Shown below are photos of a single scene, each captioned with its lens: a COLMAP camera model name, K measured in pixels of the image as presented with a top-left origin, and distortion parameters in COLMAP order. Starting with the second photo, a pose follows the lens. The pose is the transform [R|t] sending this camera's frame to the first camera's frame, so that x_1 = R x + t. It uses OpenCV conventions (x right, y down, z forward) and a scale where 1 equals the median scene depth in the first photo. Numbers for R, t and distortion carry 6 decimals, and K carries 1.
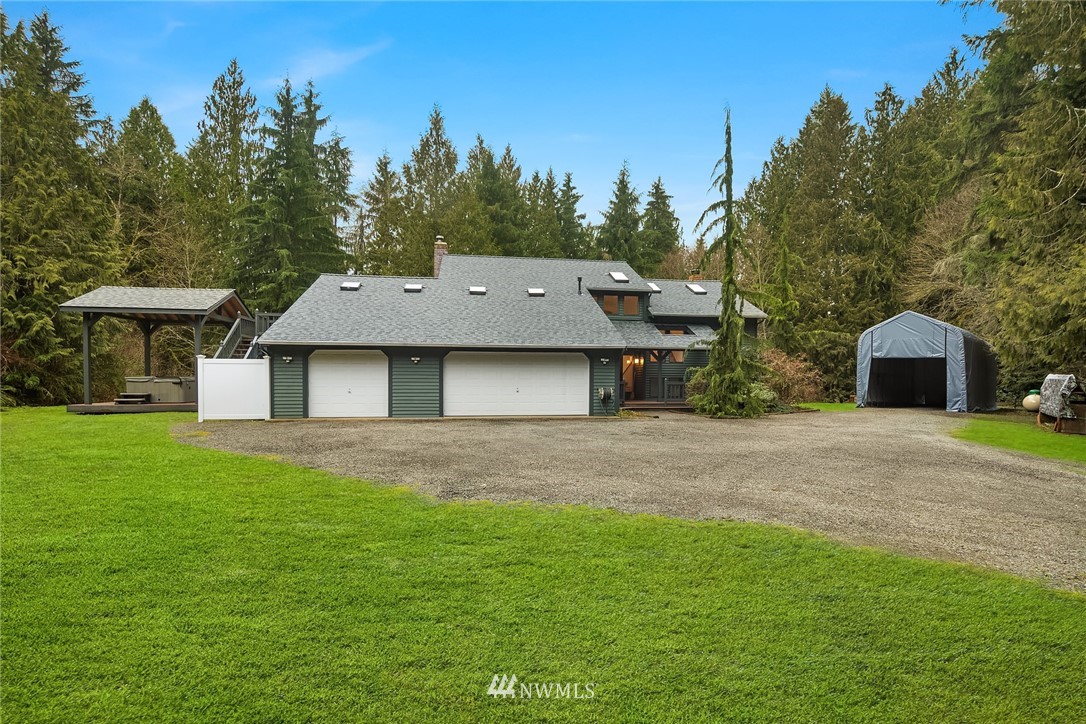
lens RADIAL K [[531.6, 0, 546.3], [0, 531.6, 370.9], [0, 0, 1]] dist [-0.002182, -0.001040]
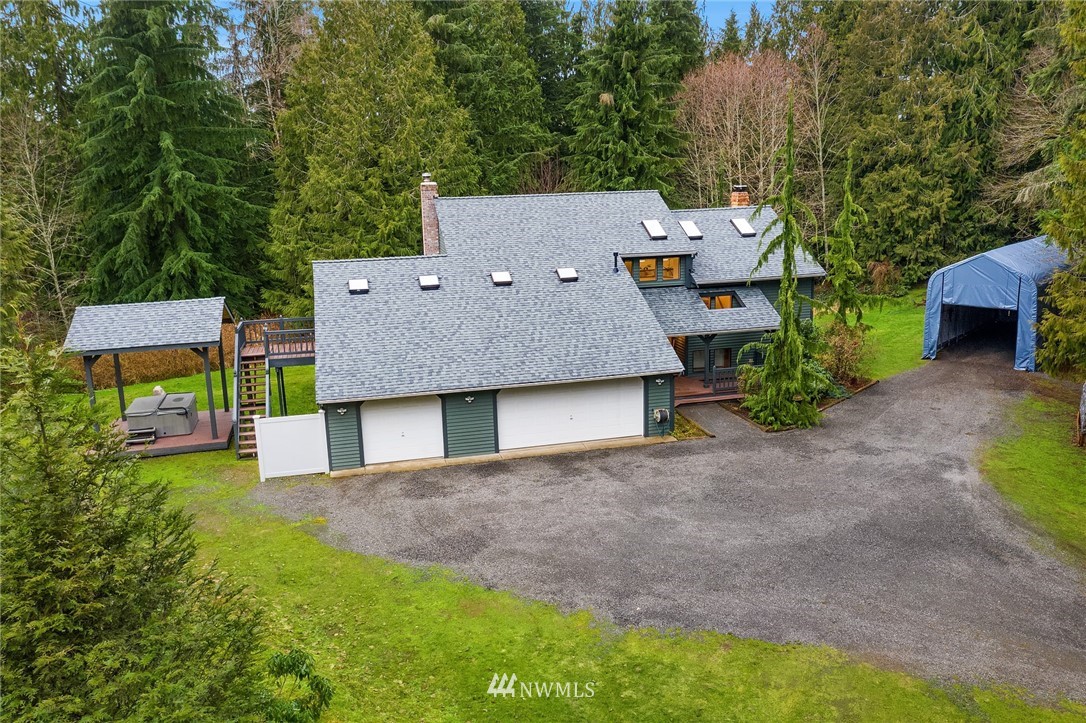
lens RADIAL K [[855.8, 0, 536.8], [0, 855.8, 338.5], [0, 0, 1]] dist [-0.027819, -0.004417]
pose [[0.996506, -0.051943, 0.065410, -0.154561], [0.037716, 0.978558, 0.202487, -0.308259], [-0.074525, -0.199312, 0.977098, -0.353931]]
